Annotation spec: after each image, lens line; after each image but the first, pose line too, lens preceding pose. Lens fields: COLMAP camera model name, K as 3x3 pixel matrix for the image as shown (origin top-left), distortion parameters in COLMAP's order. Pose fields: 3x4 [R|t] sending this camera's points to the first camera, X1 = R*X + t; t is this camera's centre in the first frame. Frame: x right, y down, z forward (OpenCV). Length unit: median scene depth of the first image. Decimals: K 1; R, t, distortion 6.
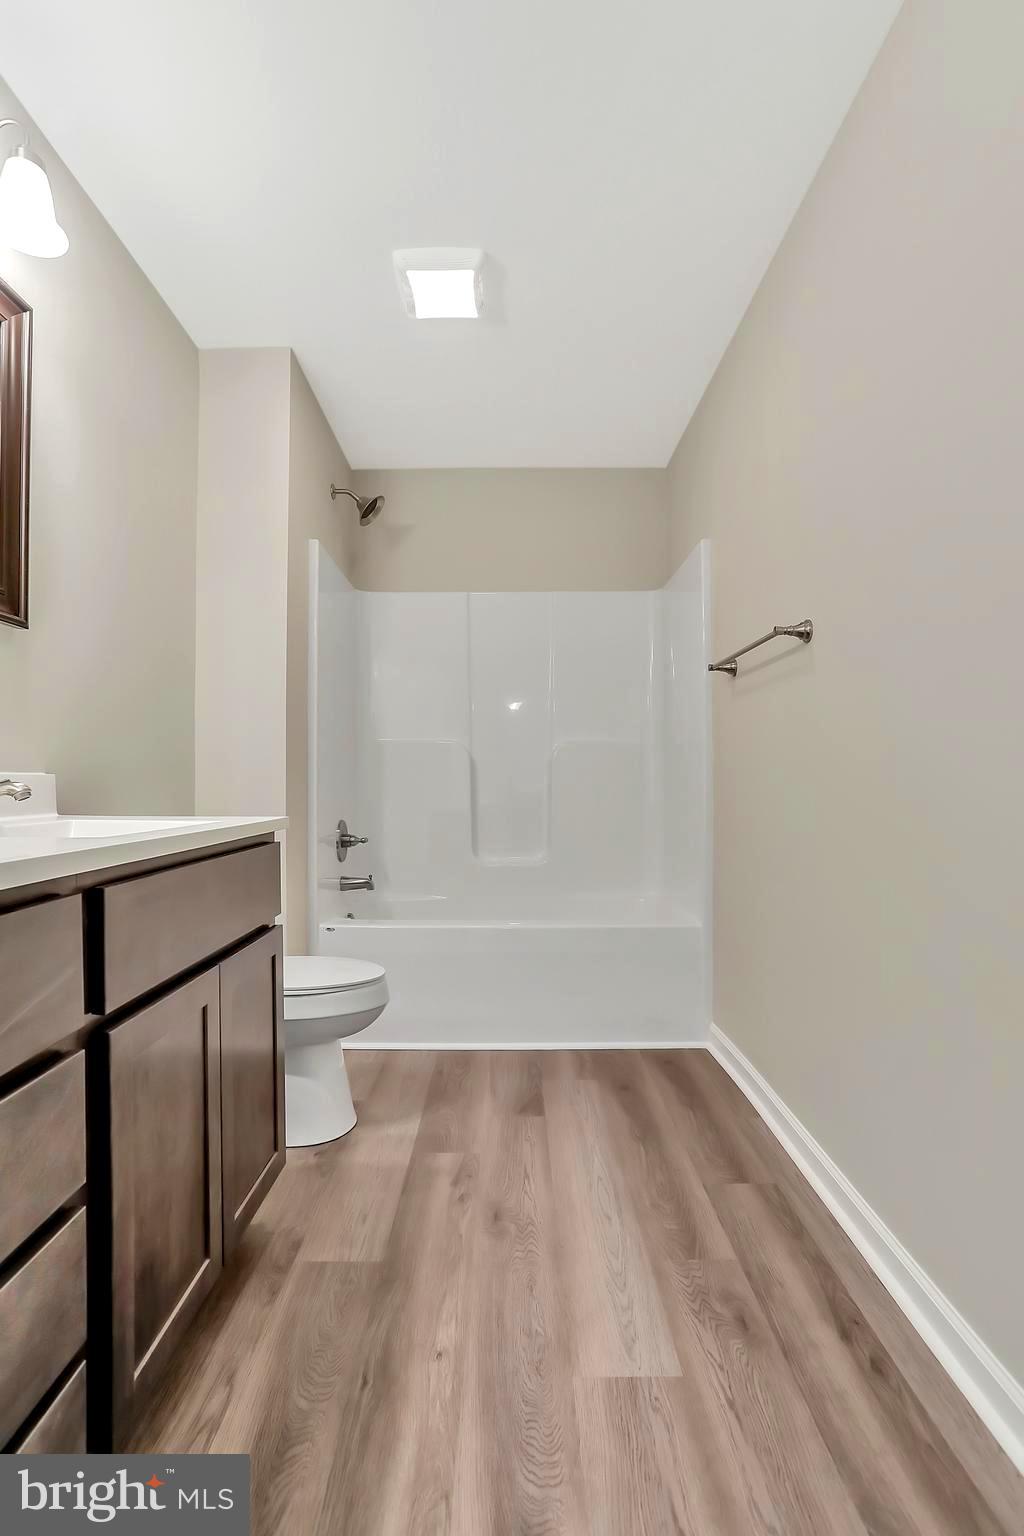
lens RADIAL K [[758.4, 0, 516.9], [0, 758.4, 774.6], [0, 0, 1]] dist [-0.043855, 0.020600]
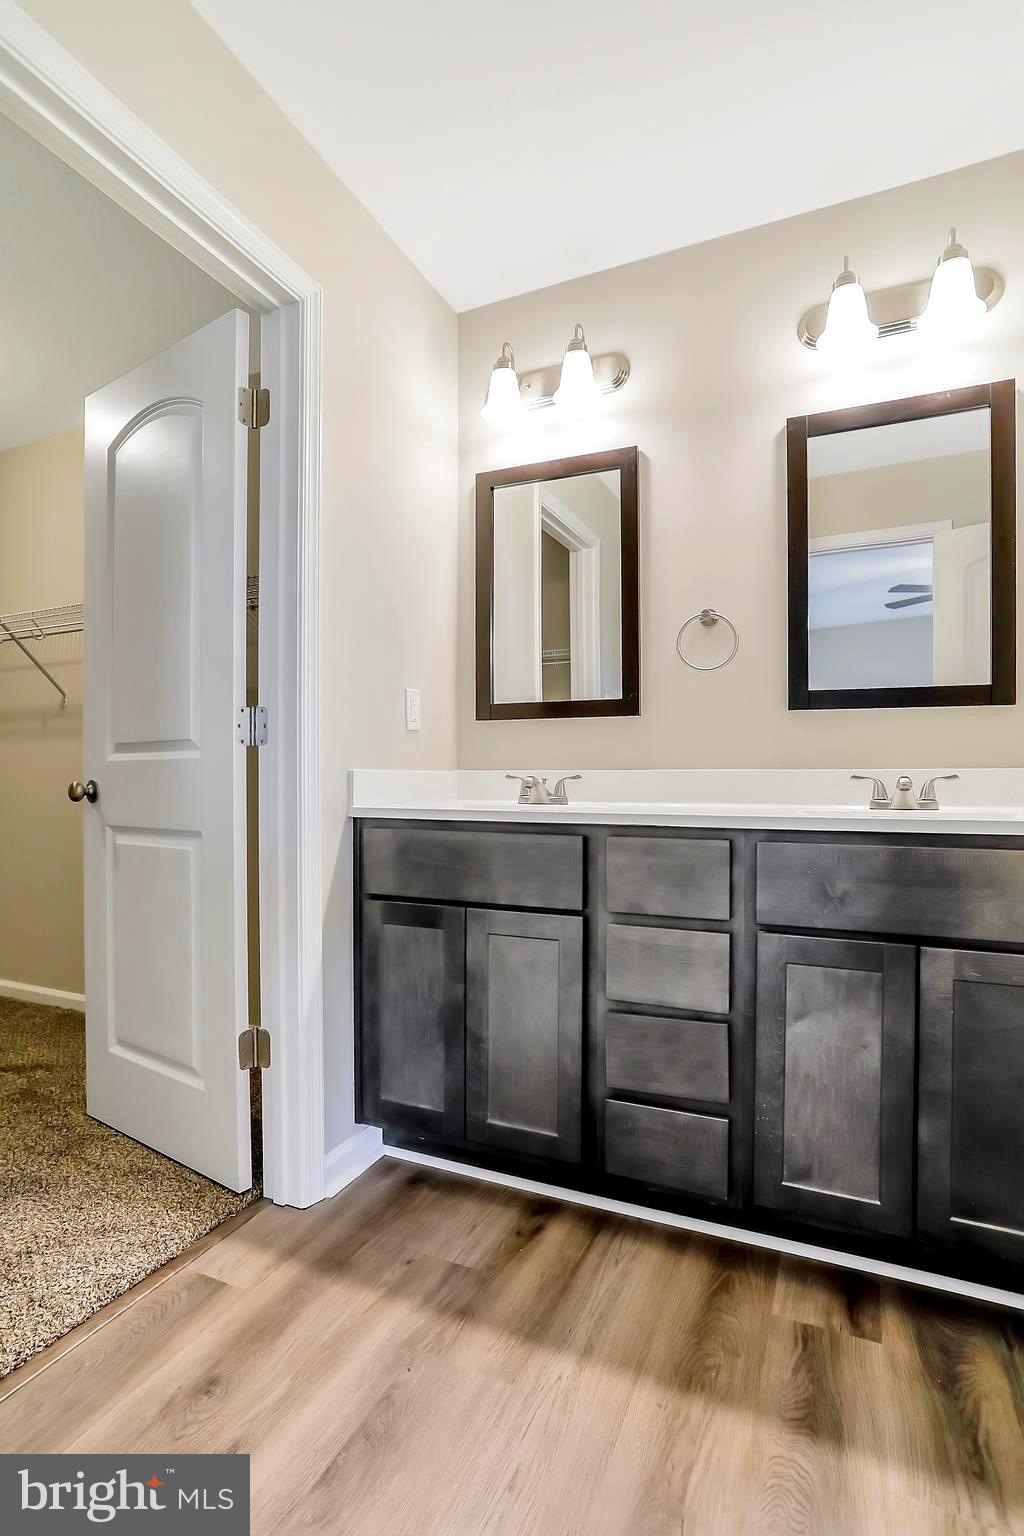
lens RADIAL K [[758.4, 0, 520.4], [0, 758.4, 774.6], [0, 0, 1]] dist [-0.043855, 0.020600]
pose [[-0.906644, -0.003672, 0.421881, -0.007054], [-0.009415, 0.999889, -0.011531, 0.000291], [-0.421792, -0.014427, -0.906578, 0.273959]]
